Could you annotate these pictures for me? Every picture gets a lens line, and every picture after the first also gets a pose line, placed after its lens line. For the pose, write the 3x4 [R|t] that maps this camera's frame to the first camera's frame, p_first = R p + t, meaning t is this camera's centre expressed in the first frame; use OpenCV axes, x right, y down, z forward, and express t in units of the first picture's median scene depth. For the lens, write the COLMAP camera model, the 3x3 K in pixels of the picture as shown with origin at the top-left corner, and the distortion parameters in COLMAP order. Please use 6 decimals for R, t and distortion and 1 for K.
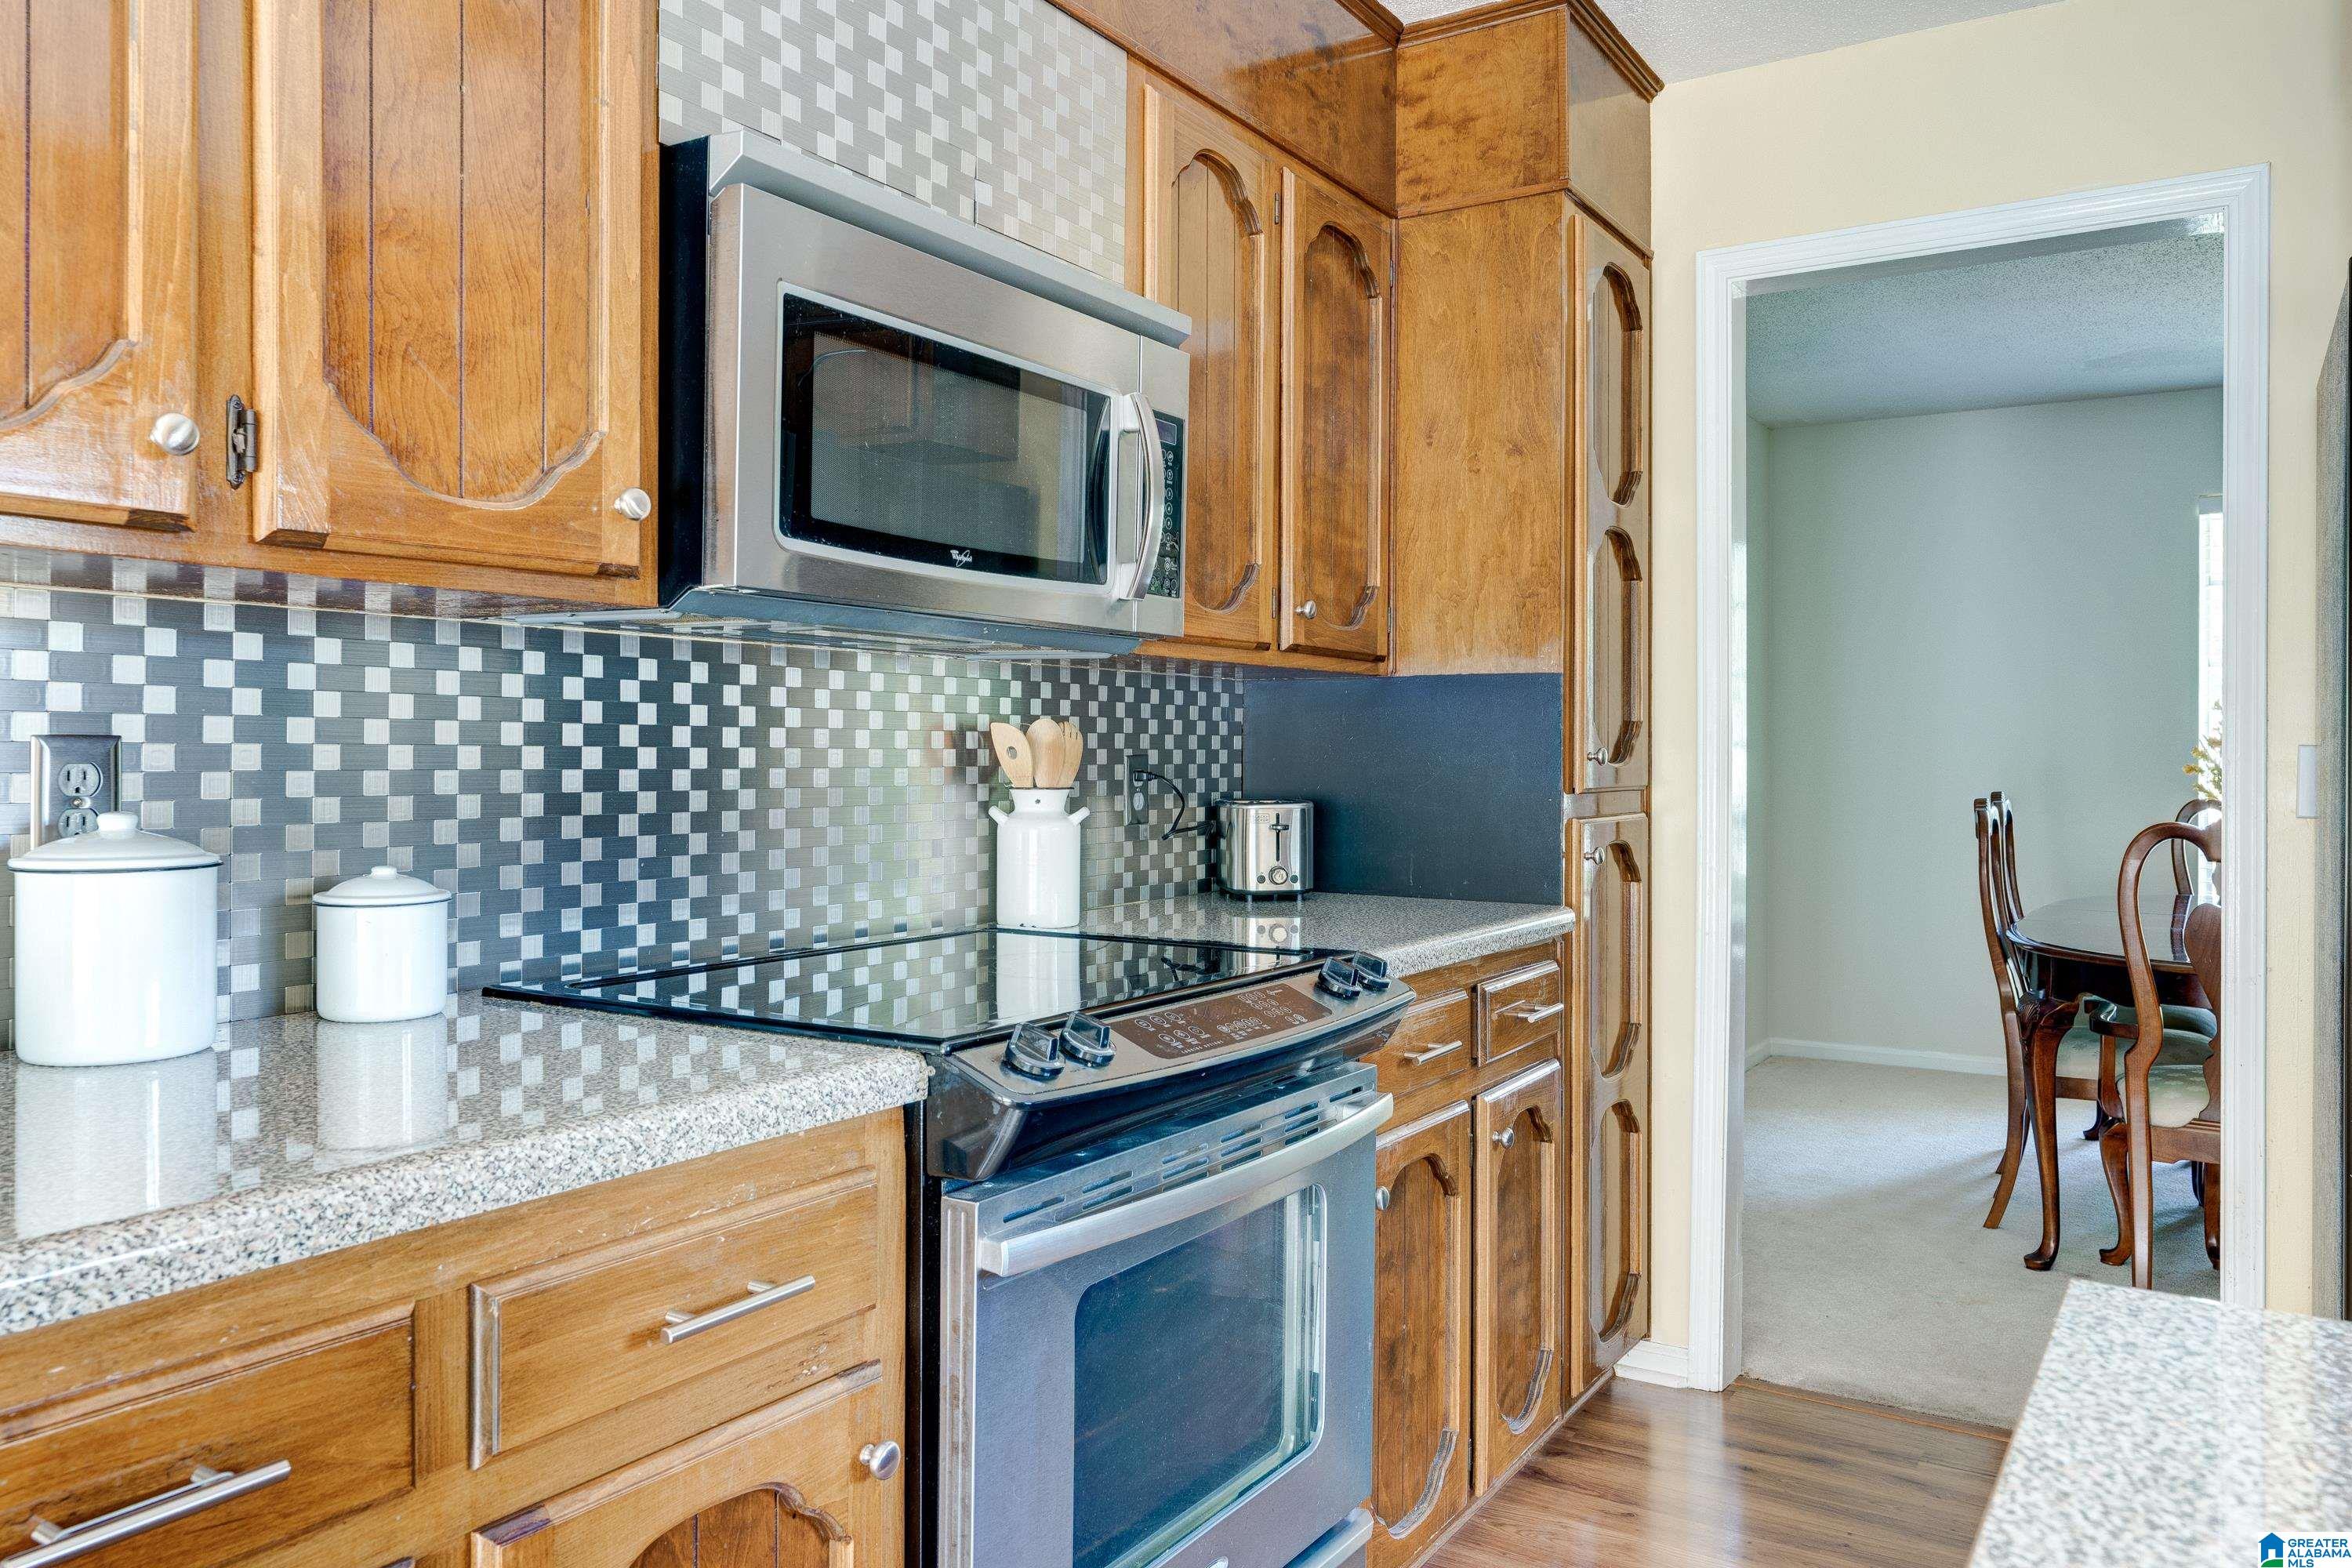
lens RADIAL K [[1660.4, 0, 1189.0], [0, 1660.4, 759.5], [0, 0, 1]] dist [-0.001592, 0.007186]
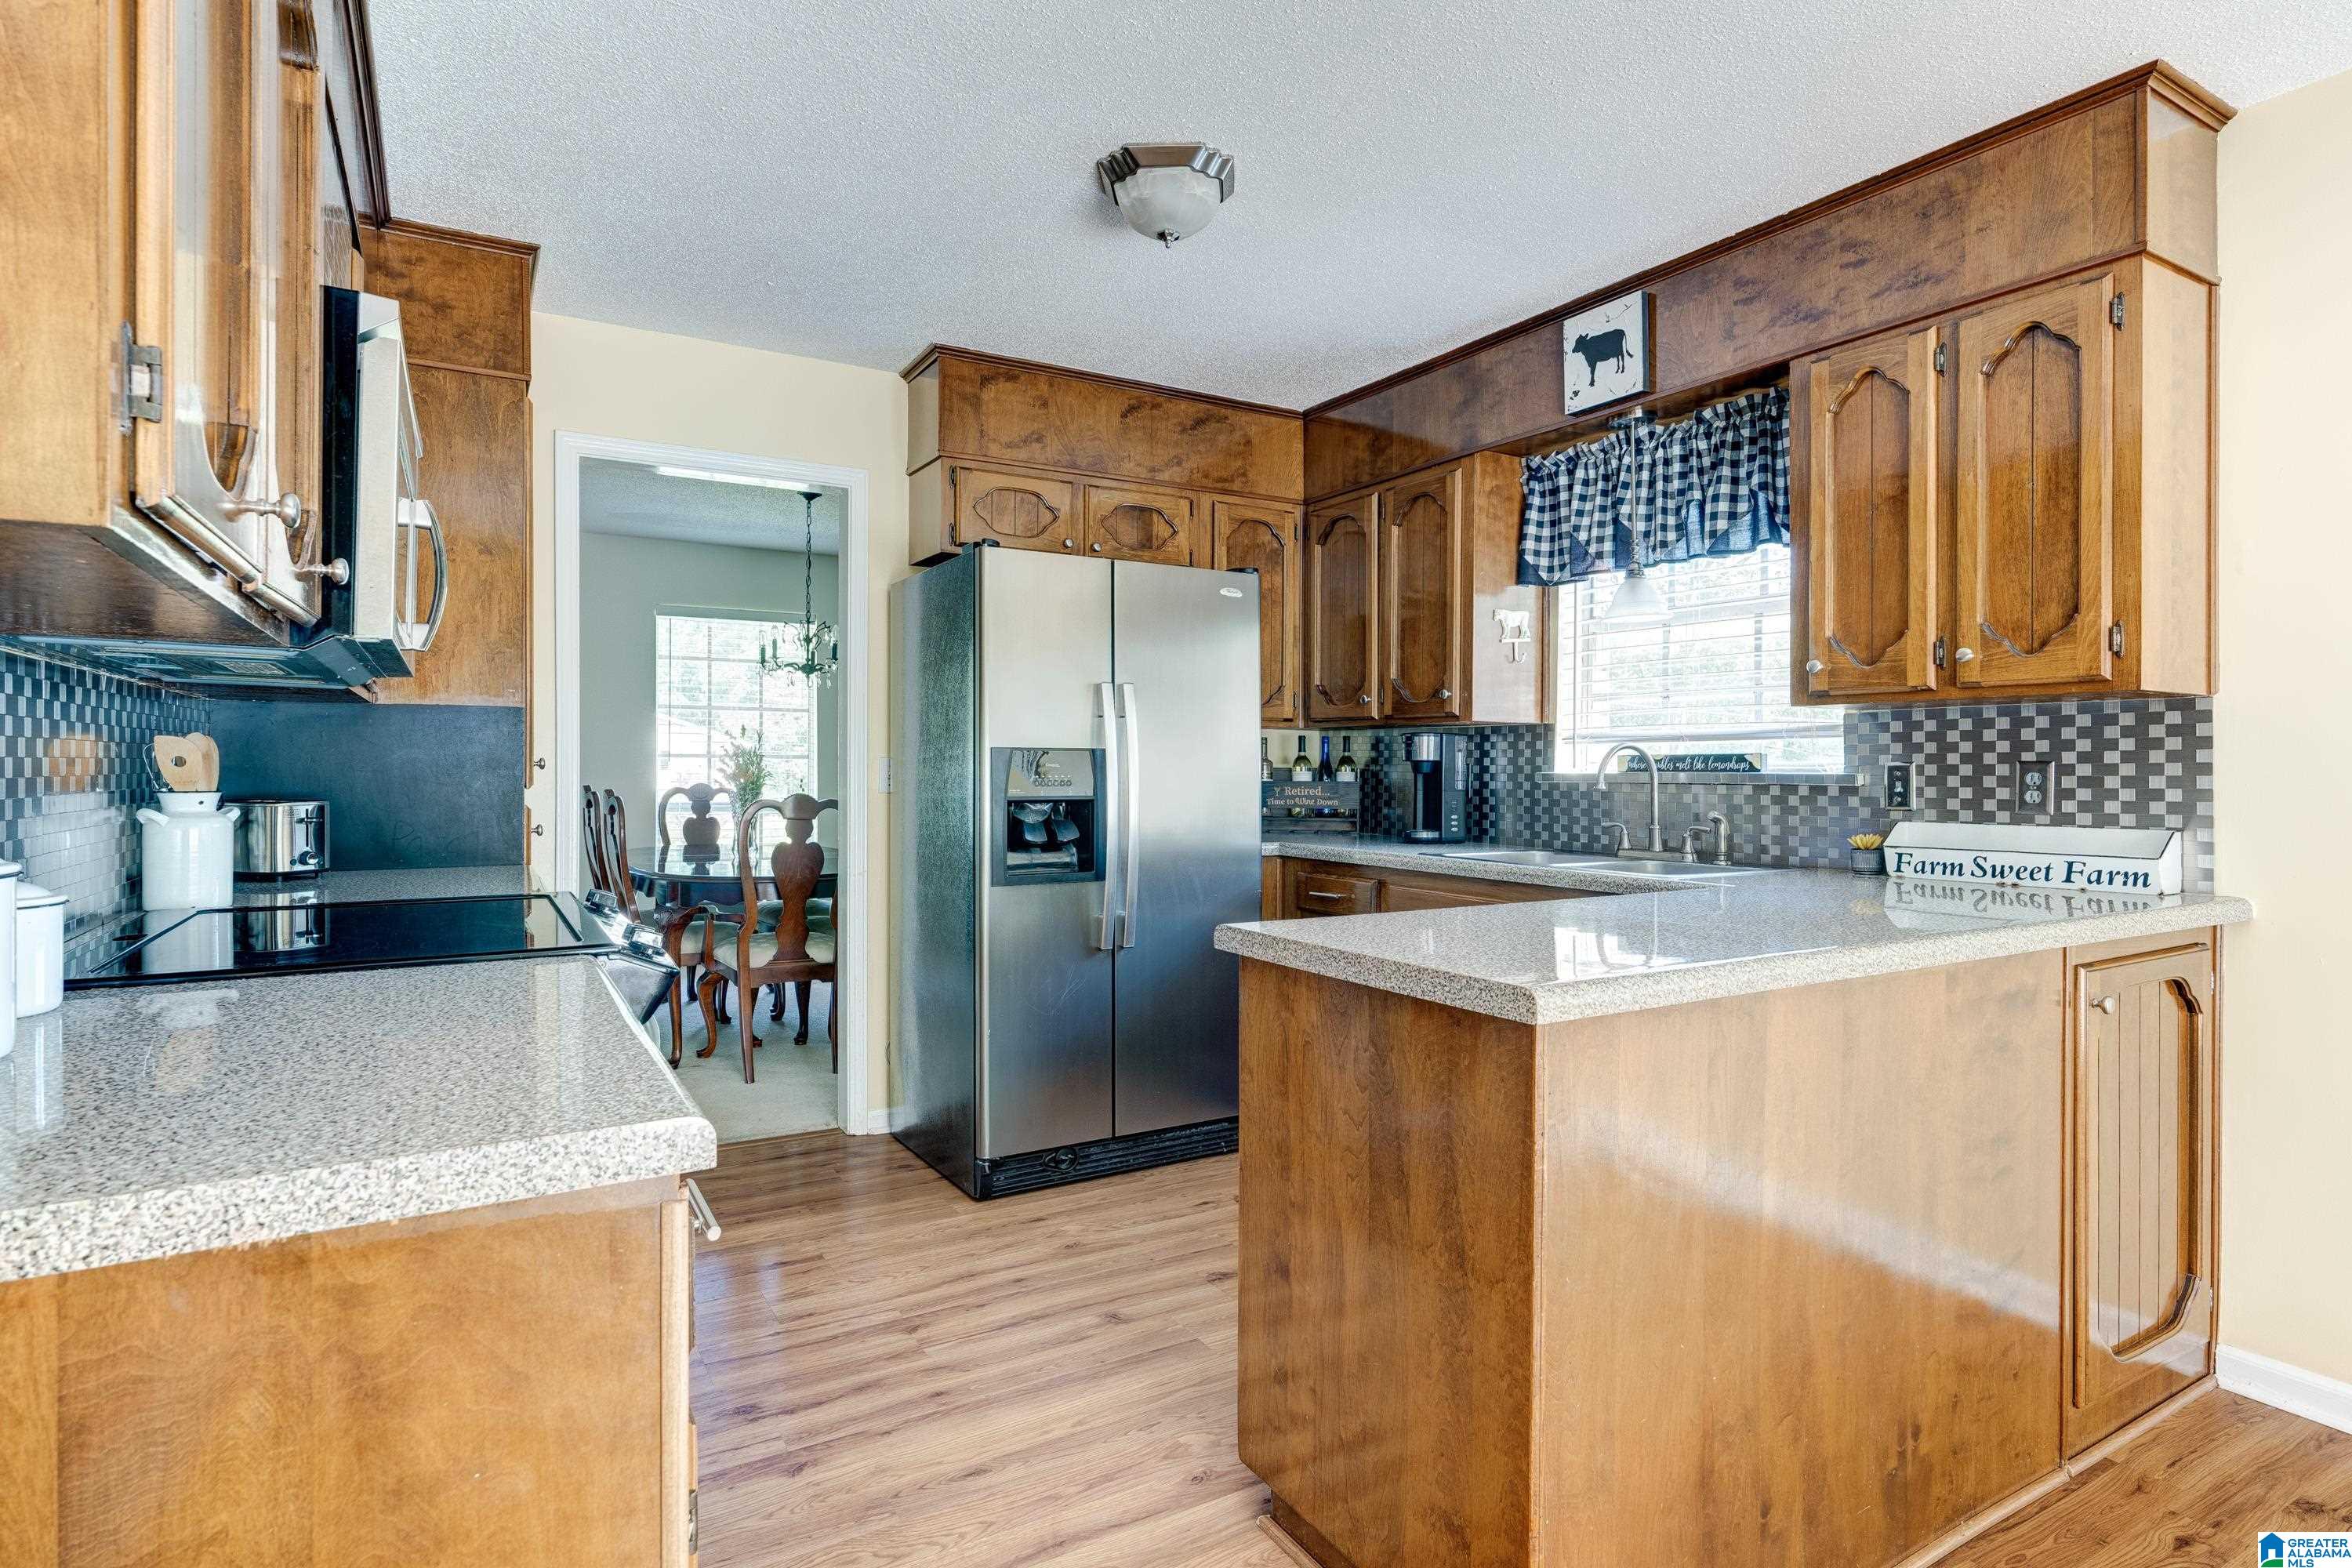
lens RADIAL K [[1209.2, 0, 1172.4], [0, 1209.2, 773.7], [0, 0, 1]] dist [-0.006999, 0.005390]
pose [[0.468822, -0.008300, 0.883254, -0.650852], [0.001592, 0.999962, 0.008551, -0.001809], [-0.883291, -0.002603, 0.468817, -0.019075]]
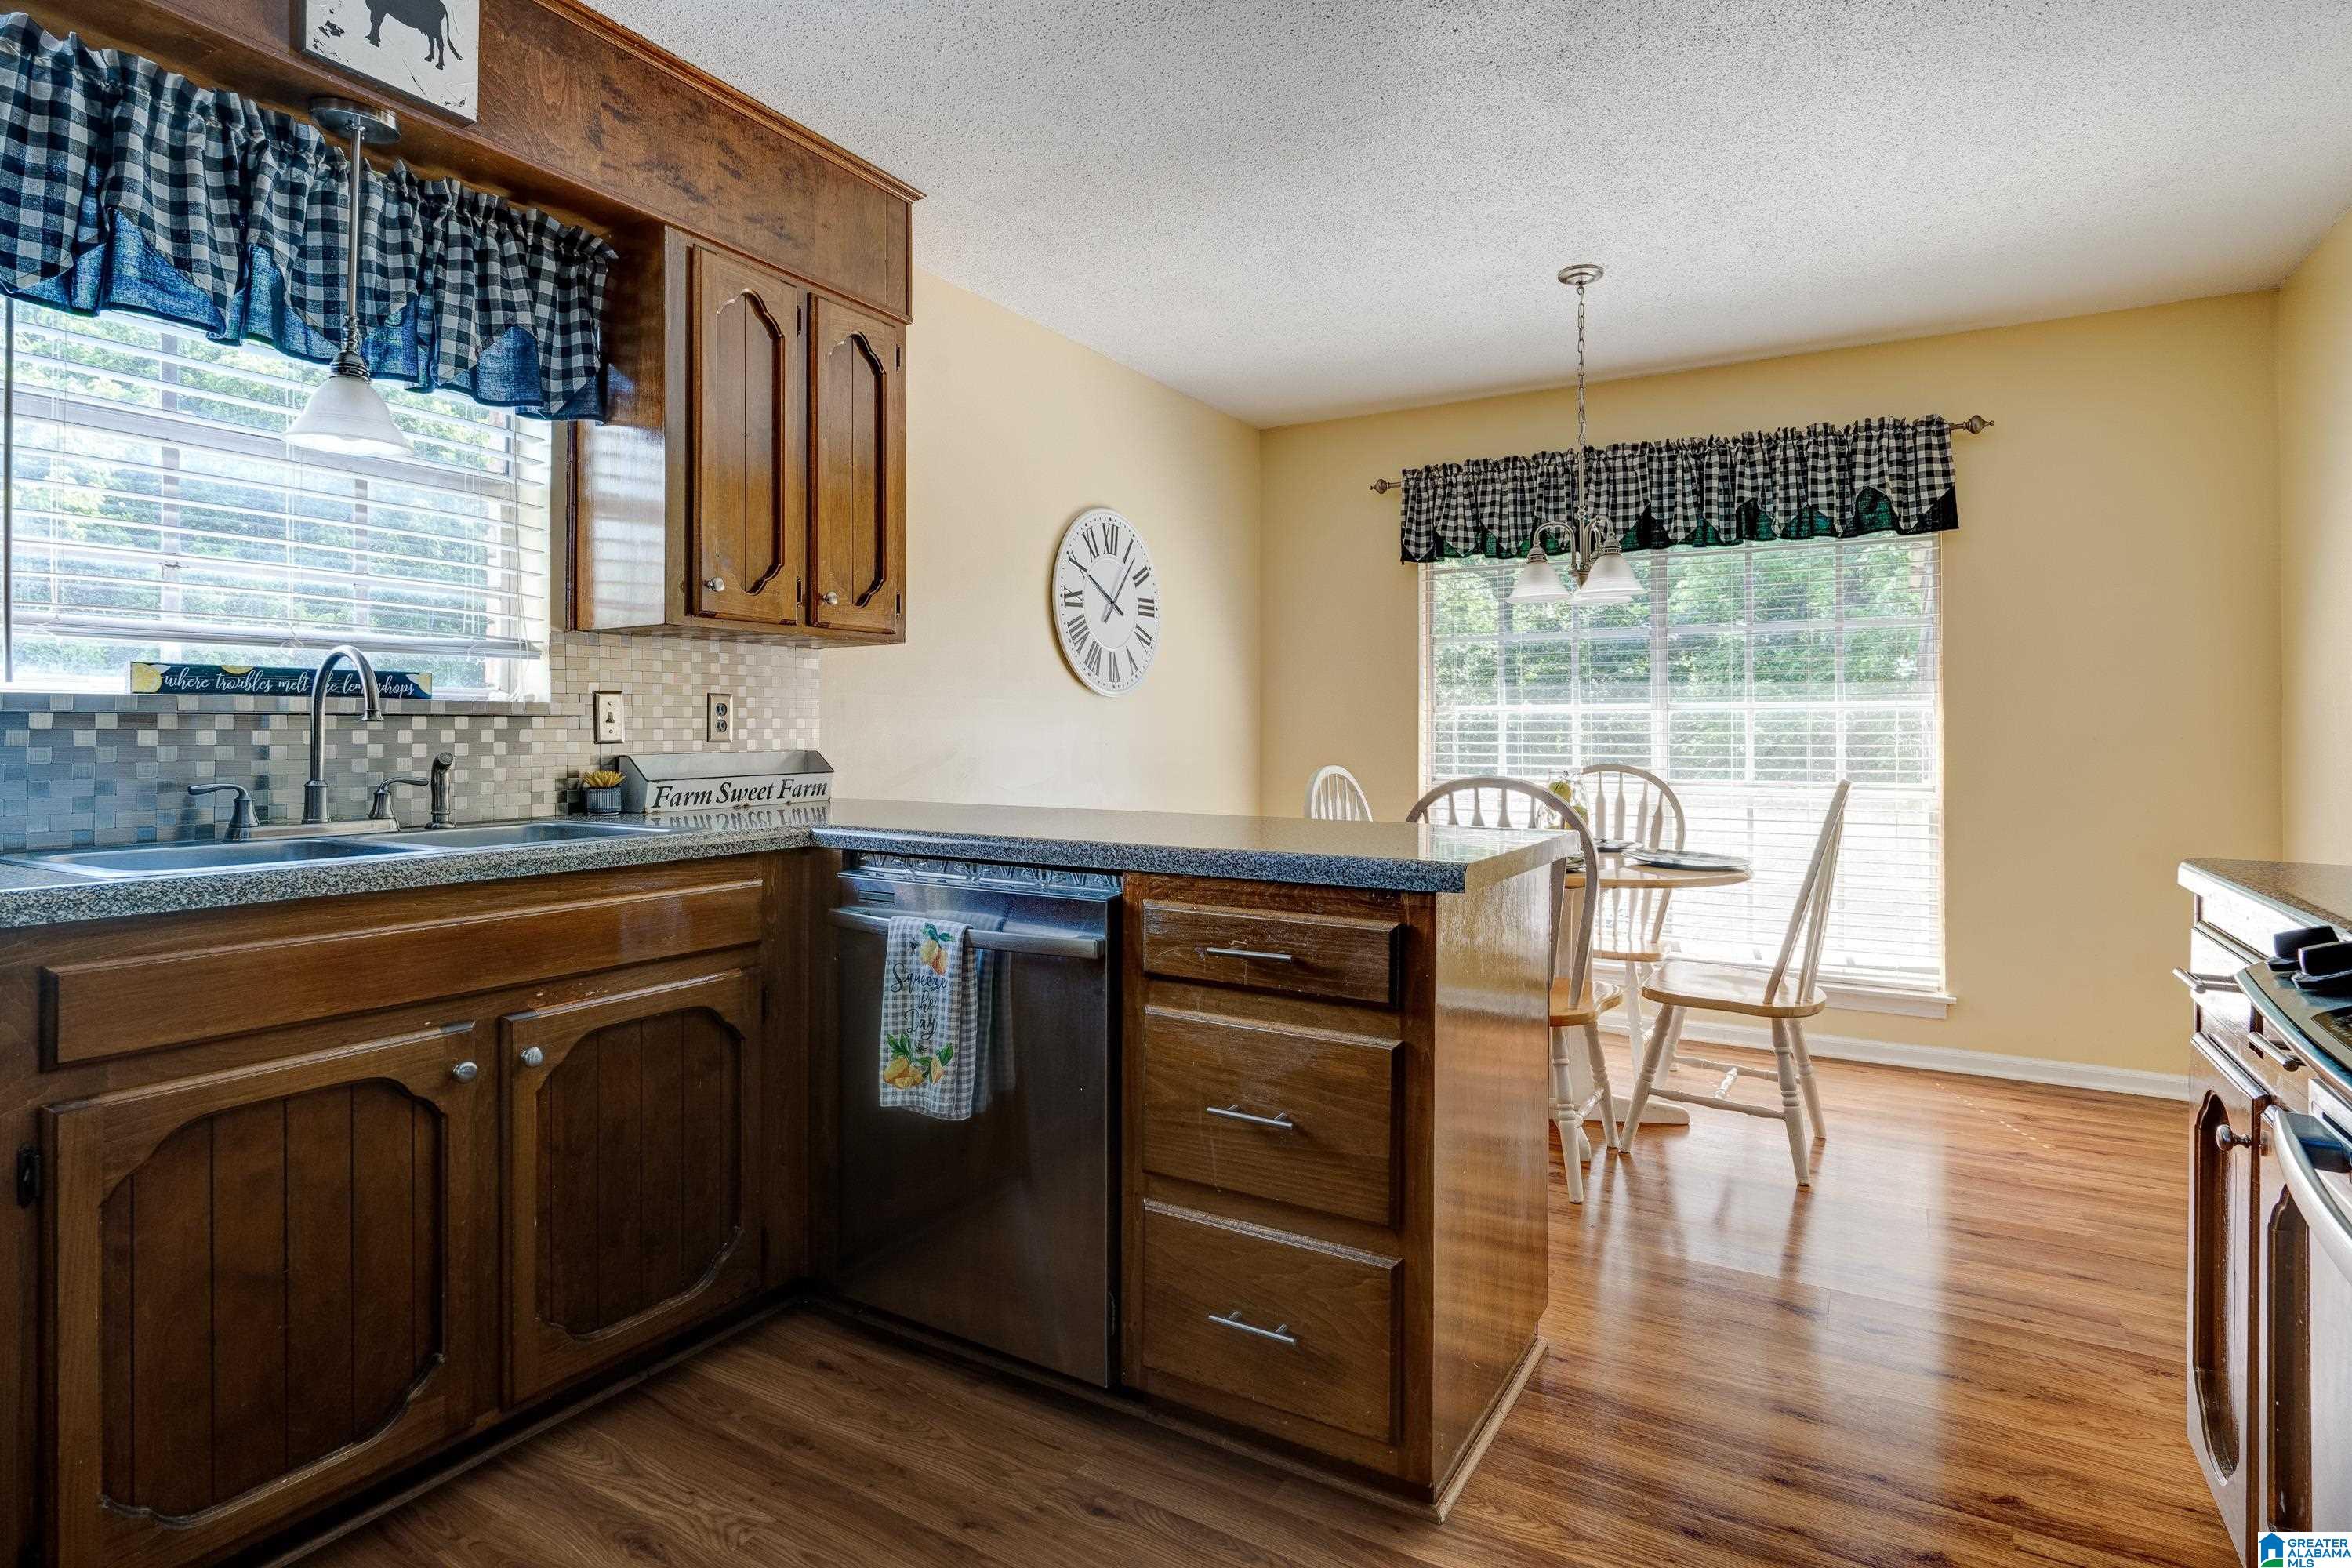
lens RADIAL K [[1209.2, 0, 1223.6], [0, 1209.2, 728.7], [0, 0, 1]] dist [-0.006999, 0.005390]
pose [[-0.999184, -0.006544, -0.039854, 0.389148], [-0.006535, 0.999979, -0.000367, 0.034985], [0.039856, -0.000107, -0.999205, 1.215544]]
